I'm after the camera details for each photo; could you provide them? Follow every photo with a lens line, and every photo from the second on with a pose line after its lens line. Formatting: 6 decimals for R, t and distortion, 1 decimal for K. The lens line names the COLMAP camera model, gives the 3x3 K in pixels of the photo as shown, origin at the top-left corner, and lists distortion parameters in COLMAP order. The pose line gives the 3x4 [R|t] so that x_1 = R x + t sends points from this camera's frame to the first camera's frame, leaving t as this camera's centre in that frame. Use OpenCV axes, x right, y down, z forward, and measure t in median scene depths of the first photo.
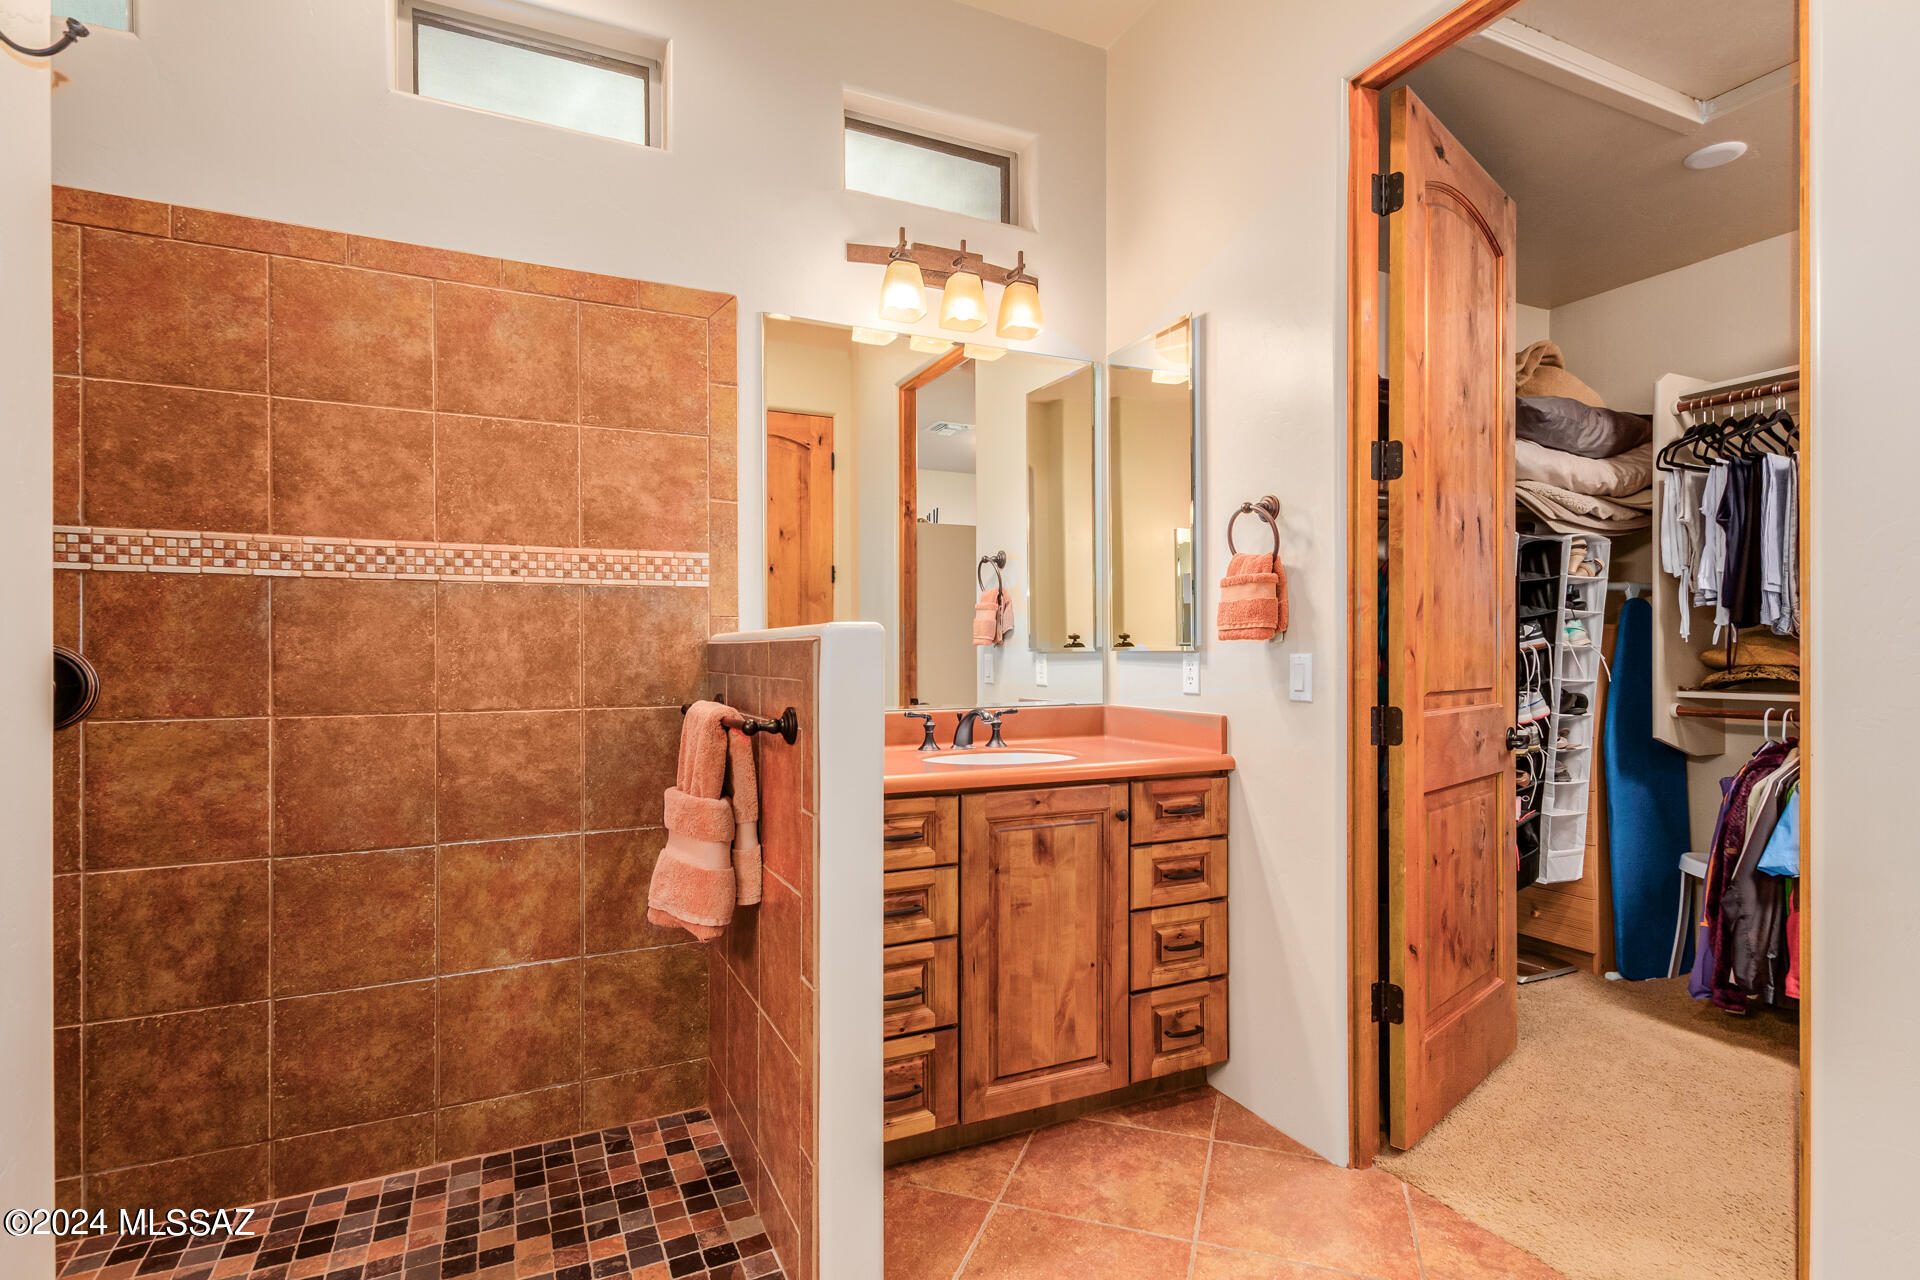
lens RADIAL K [[939.0, 0, 963.9], [0, 939.0, 648.5], [0, 0, 1]] dist [0.020880, -0.008792]
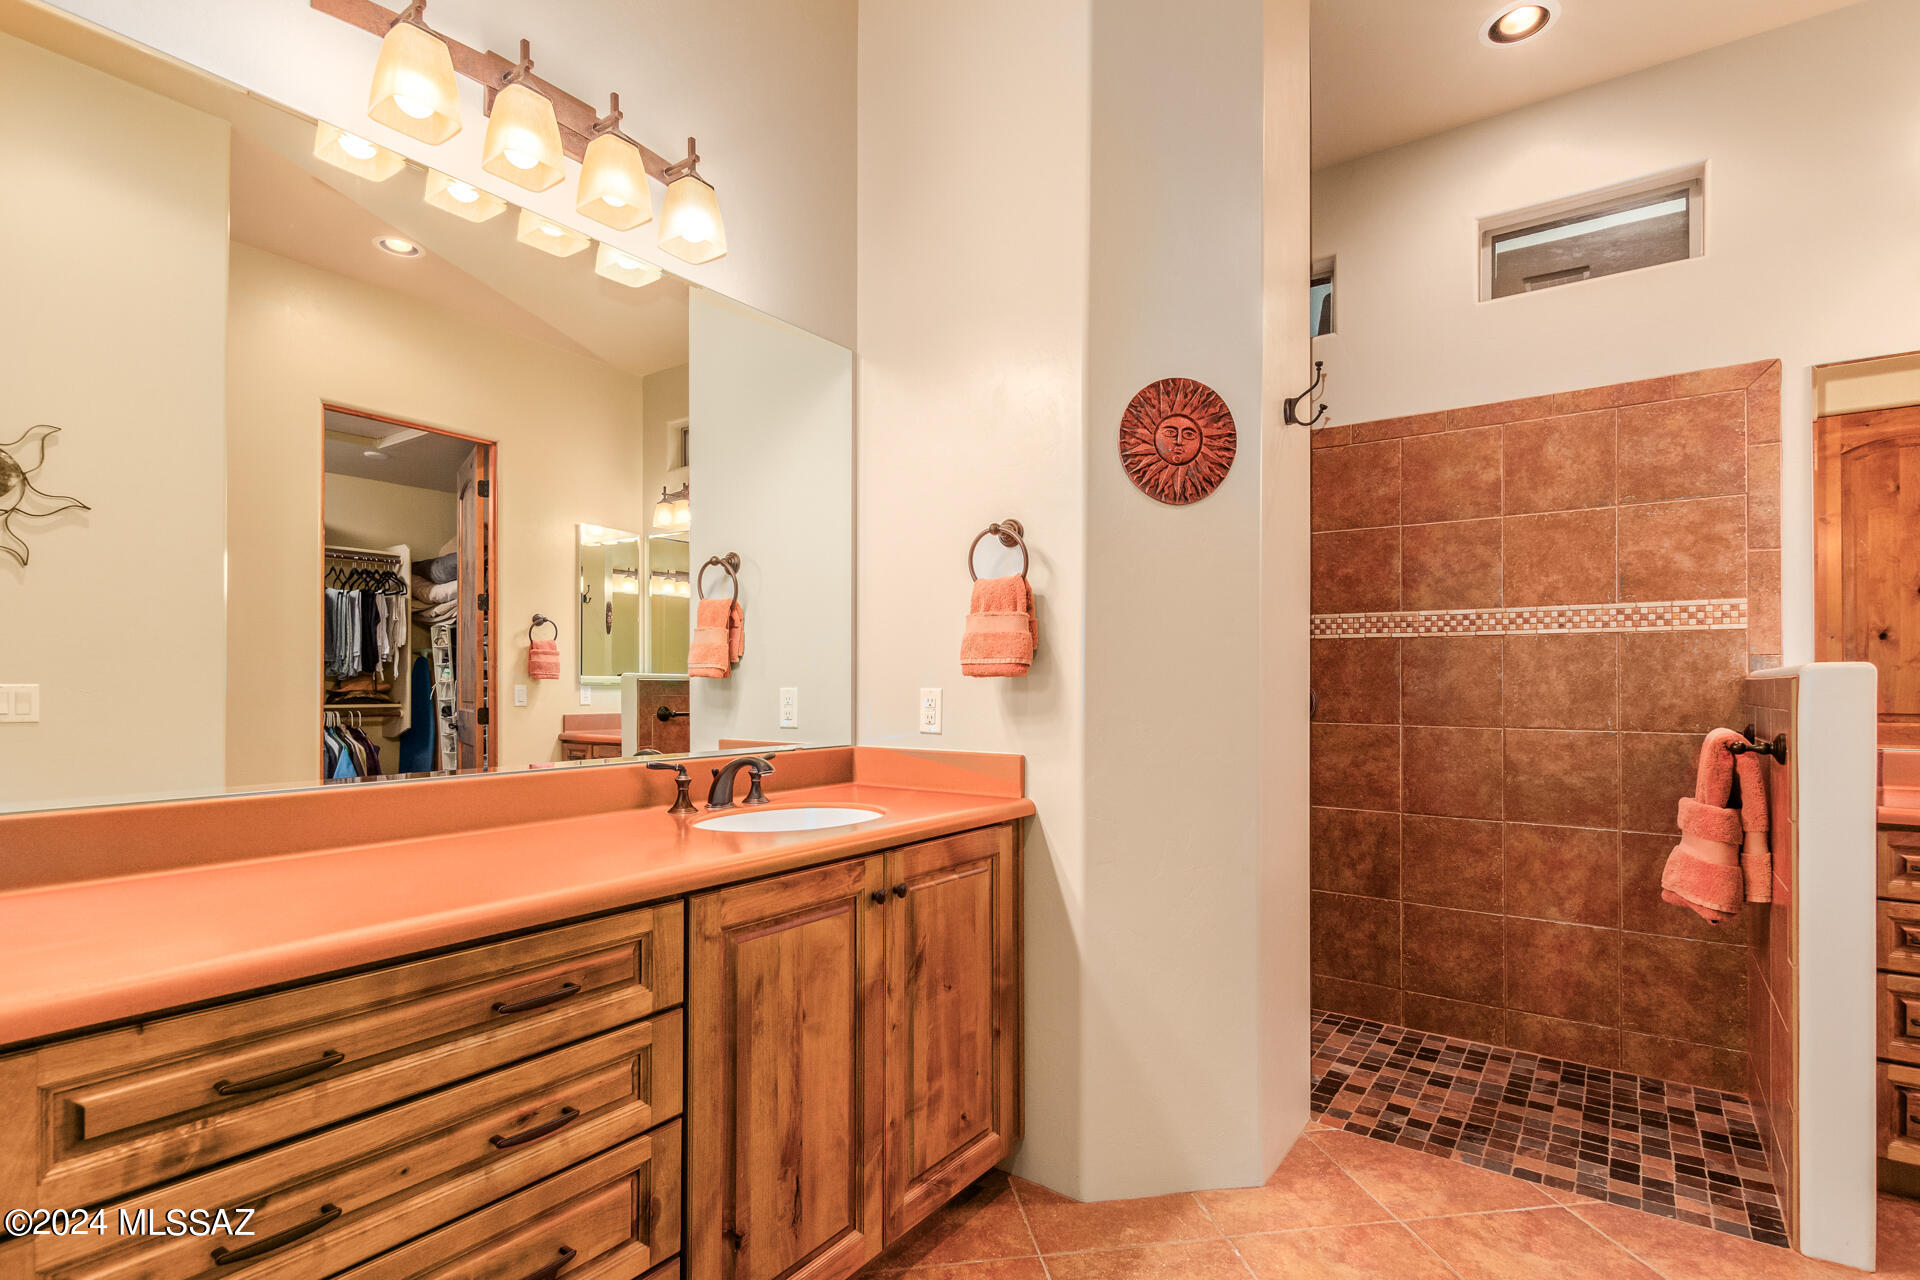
lens RADIAL K [[939.0, 0, 986.1], [0, 939.0, 675.6], [0, 0, 1]] dist [0.020880, -0.008792]
pose [[0.495808, -0.001367, -0.868431, 0.292438], [-0.003624, 0.999987, -0.003643, -0.002848], [0.868424, 0.004954, 0.495797, -0.383965]]
